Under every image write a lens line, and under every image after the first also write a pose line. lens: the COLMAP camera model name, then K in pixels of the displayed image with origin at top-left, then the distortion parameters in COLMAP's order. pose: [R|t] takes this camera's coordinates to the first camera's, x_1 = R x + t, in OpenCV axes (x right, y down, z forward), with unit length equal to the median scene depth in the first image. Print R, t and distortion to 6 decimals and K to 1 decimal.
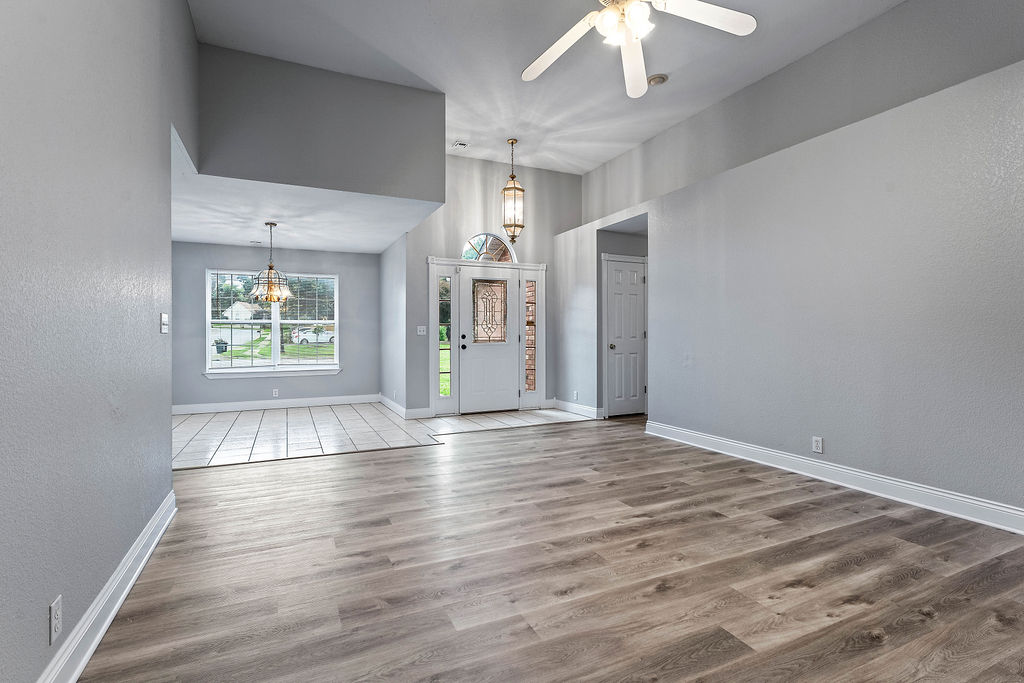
lens RADIAL K [[482.0, 0, 506.6], [0, 482.0, 337.4], [0, 0, 1]] dist [0.003123, -0.001001]
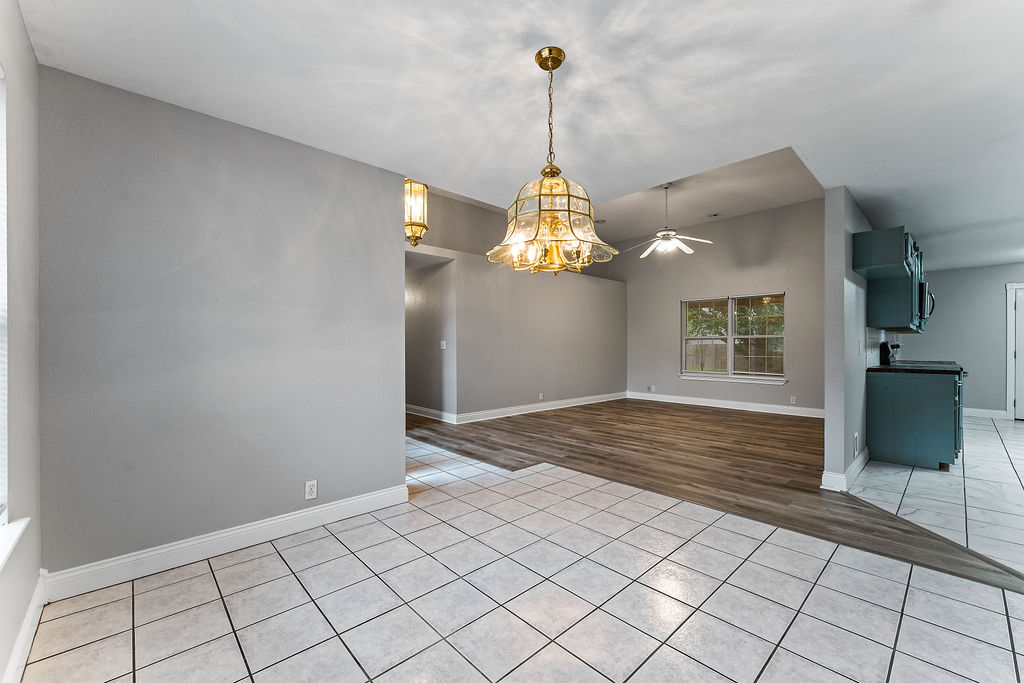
lens RADIAL K [[413.8, 0, 503.5], [0, 413.8, 347.7], [0, 0, 1]] dist [-0.003911, -0.000001]
pose [[-0.305521, 0.003611, 0.952178, -0.828852], [0.009929, 0.999951, -0.000606, -0.012236], [-0.952133, 0.009270, -0.305542, 1.207868]]
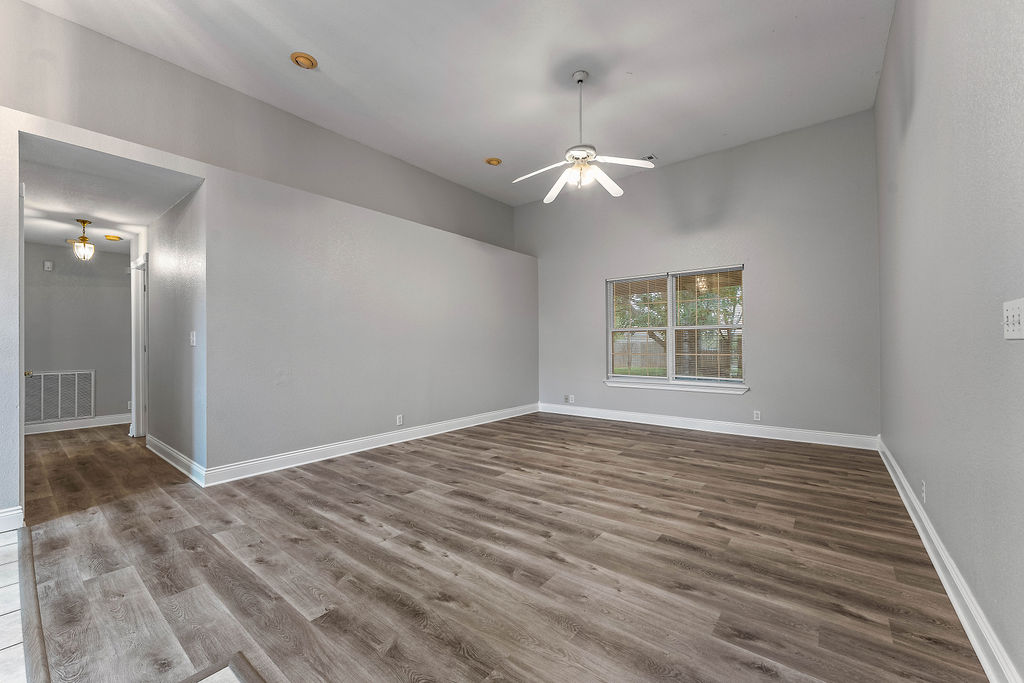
lens RADIAL K [[413.8, 0, 503.8], [0, 413.8, 335.9], [0, 0, 1]] dist [-0.003911, -0.000001]
pose [[-0.450175, 0.029541, 0.892452, -0.446550], [0.014074, 0.999563, -0.025987, -0.001772], [-0.892830, 0.000862, -0.450394, 0.867250]]
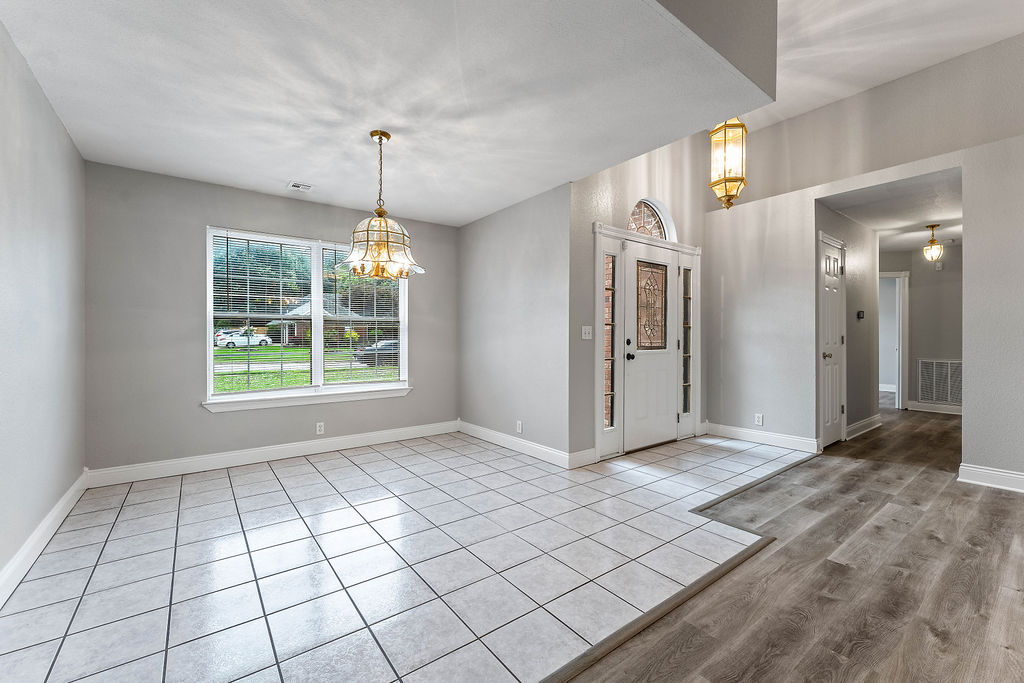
lens RADIAL K [[413.8, 0, 503.8], [0, 413.8, 347.6], [0, 0, 1]] dist [-0.003911, -0.000001]
pose [[0.976996, -0.001392, 0.213251, -0.481219], [-0.002361, 0.999847, 0.017341, -0.004760], [-0.213243, -0.017446, 0.976843, 0.547637]]
